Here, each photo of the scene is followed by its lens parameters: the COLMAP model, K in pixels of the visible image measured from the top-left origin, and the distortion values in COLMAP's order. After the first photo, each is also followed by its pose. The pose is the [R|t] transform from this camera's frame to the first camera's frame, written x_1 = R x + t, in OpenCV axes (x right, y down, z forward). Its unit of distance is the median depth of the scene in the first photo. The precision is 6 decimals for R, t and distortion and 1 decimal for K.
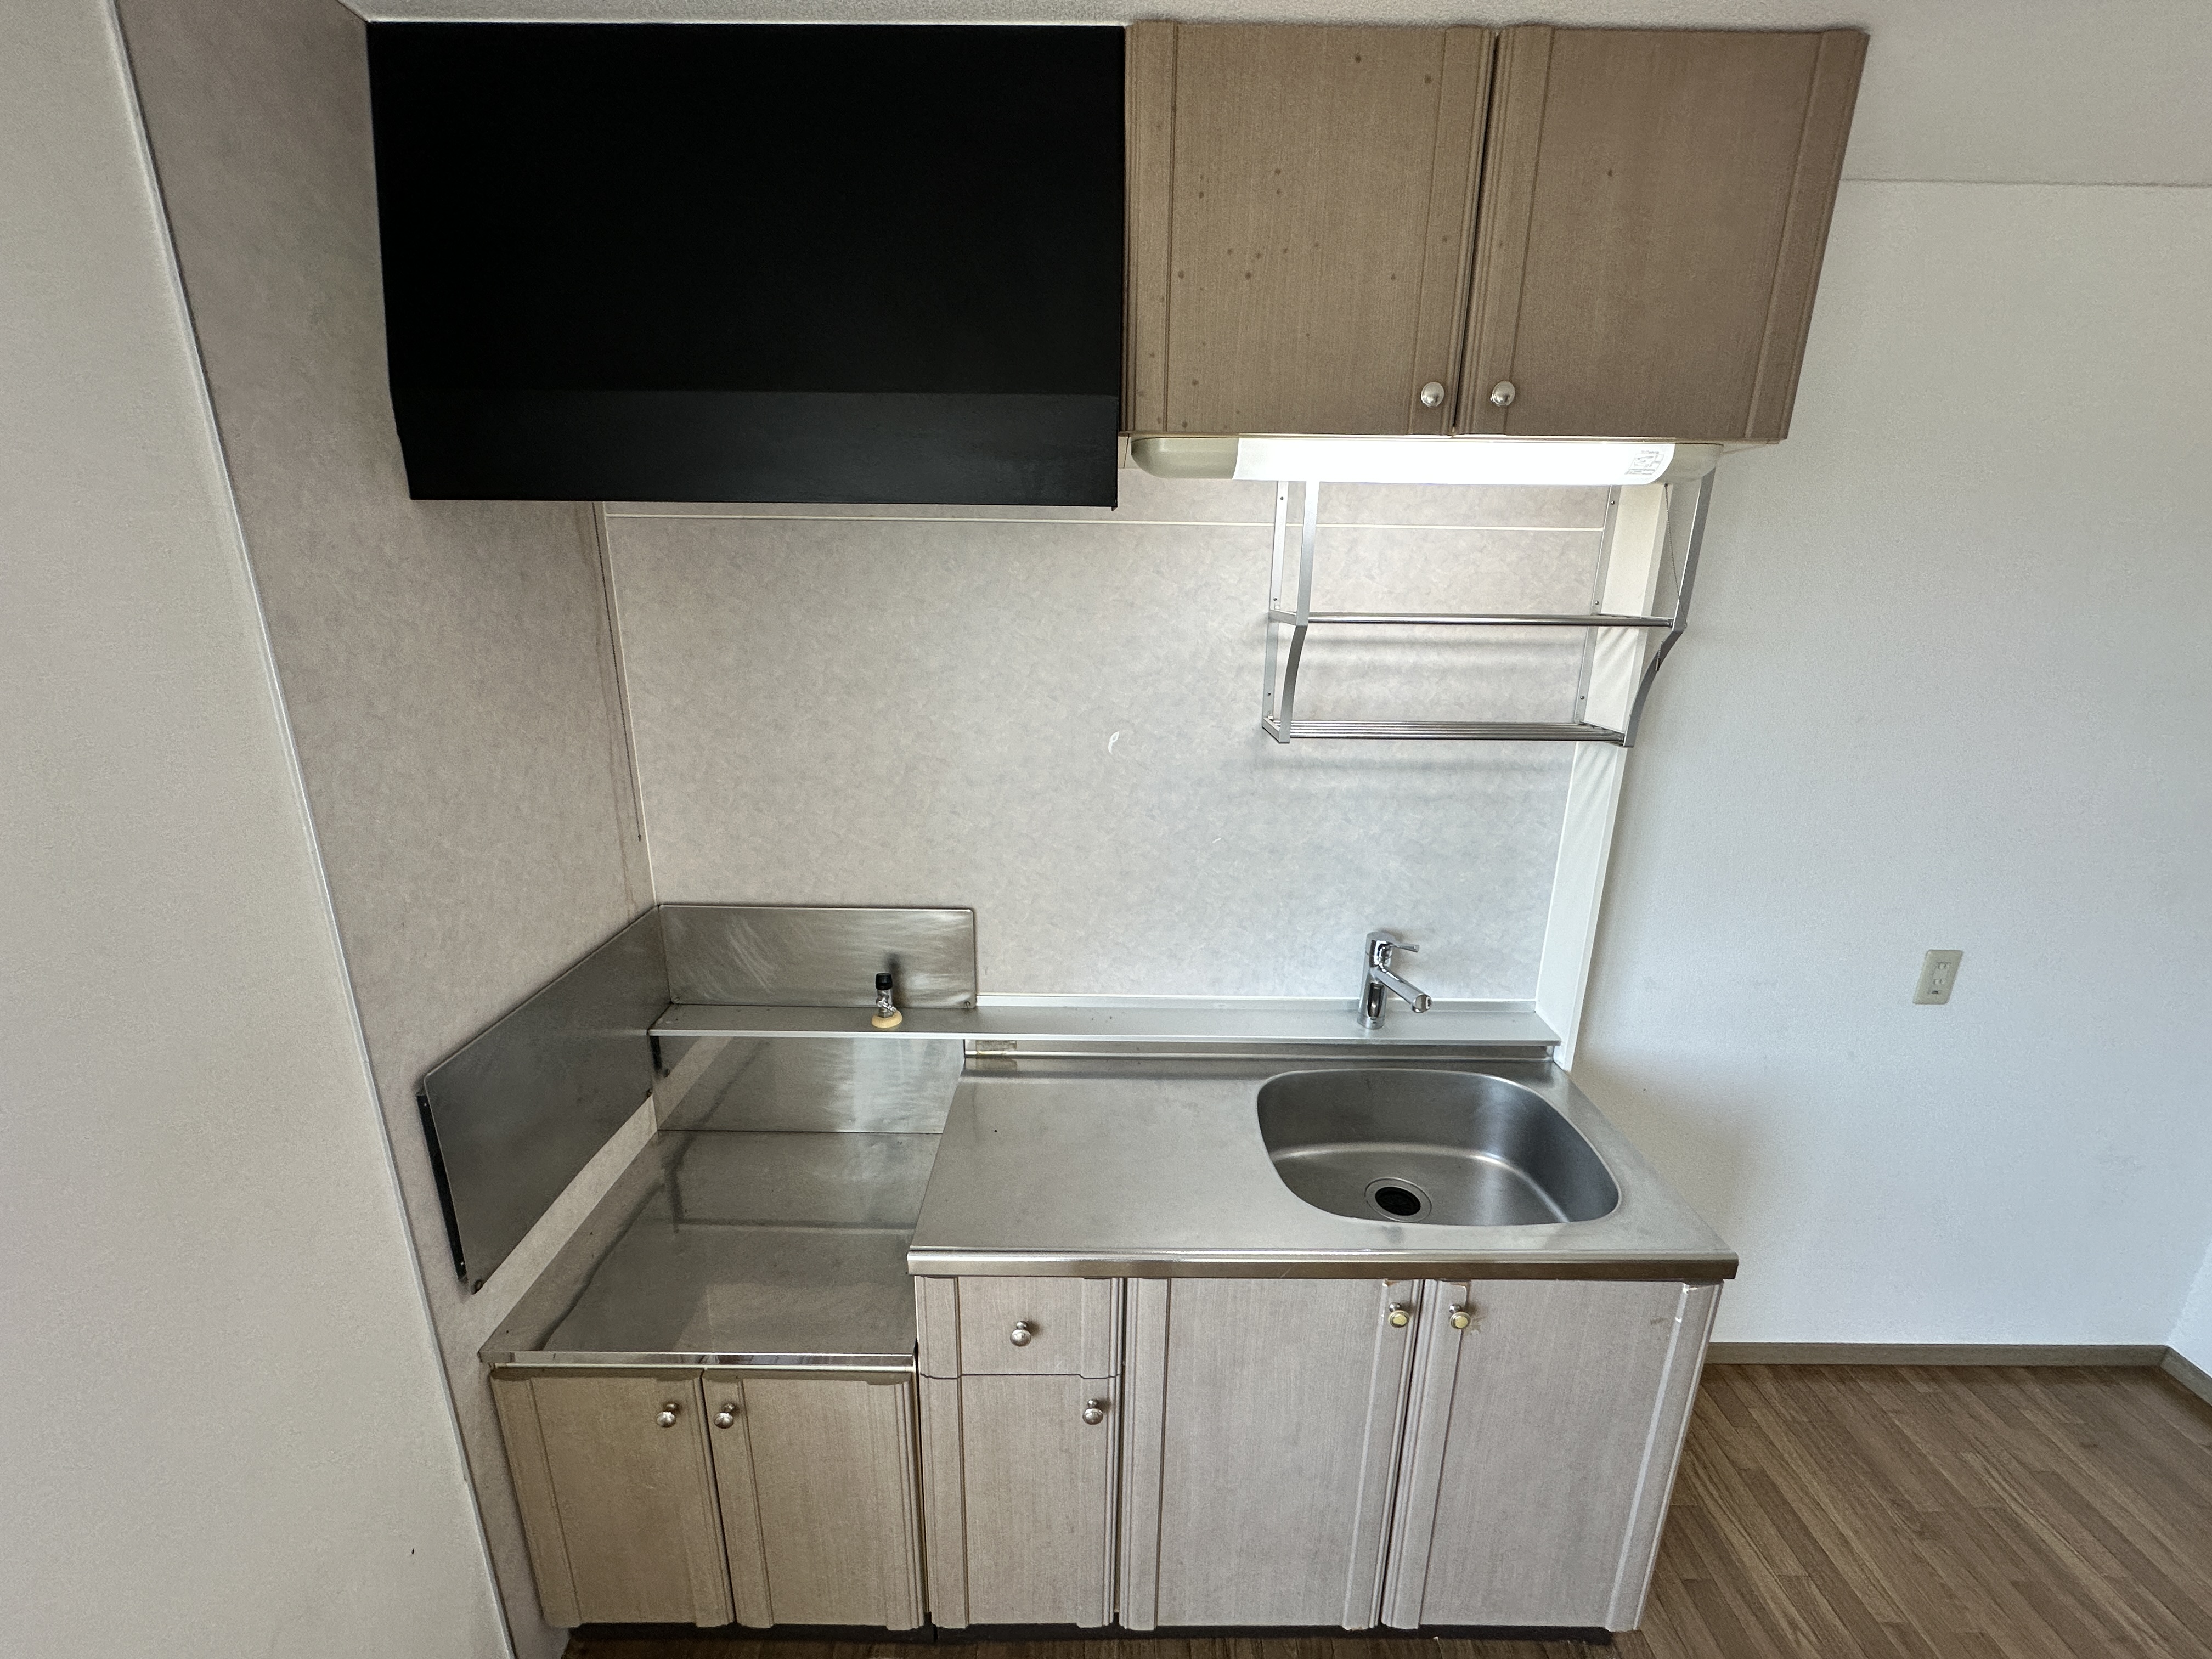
lens RADIAL K [[897.3, 0, 1113.0], [0, 897.3, 832.7], [0, 0, 1]] dist [-0.008898, -0.000015]
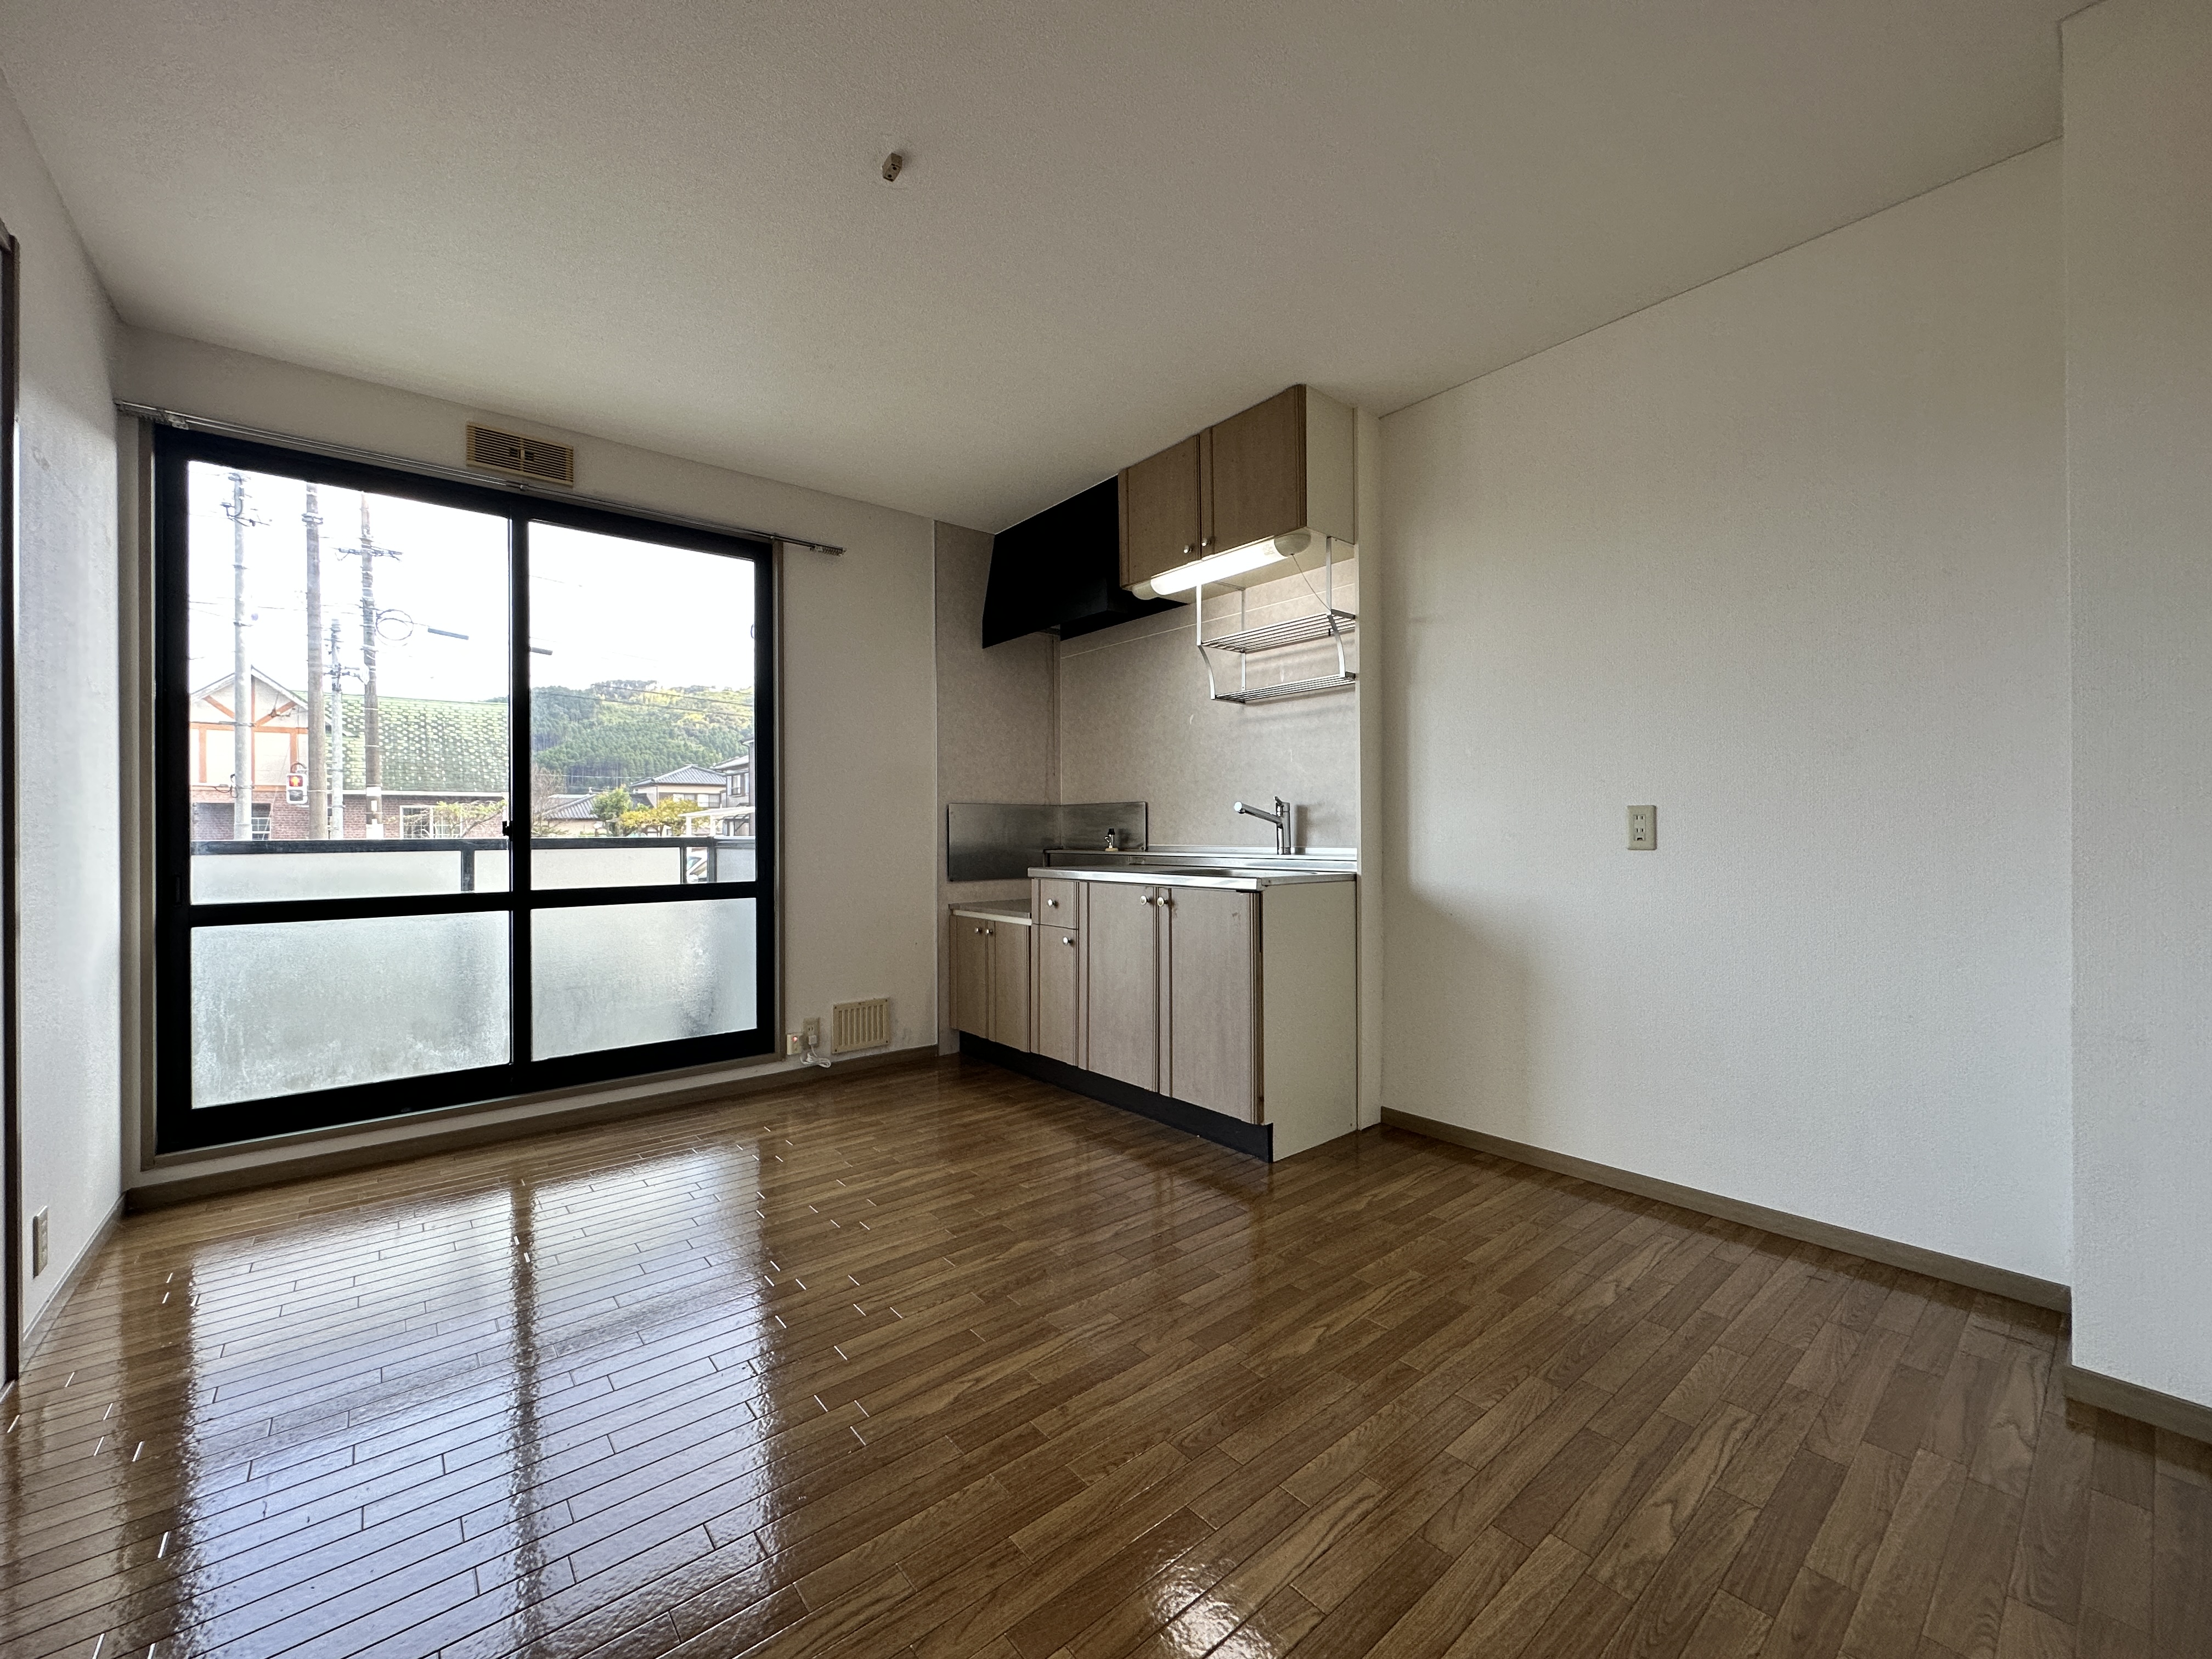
lens RADIAL K [[897.3, 0, 1089.3], [0, 897.3, 831.0], [0, 0, 1]] dist [-0.008898, -0.000015]
pose [[0.624750, -0.018522, -0.780605, 1.639950], [-0.205327, 0.960638, -0.187126, 0.660327], [0.753345, 0.277186, 0.596355, -0.455529]]
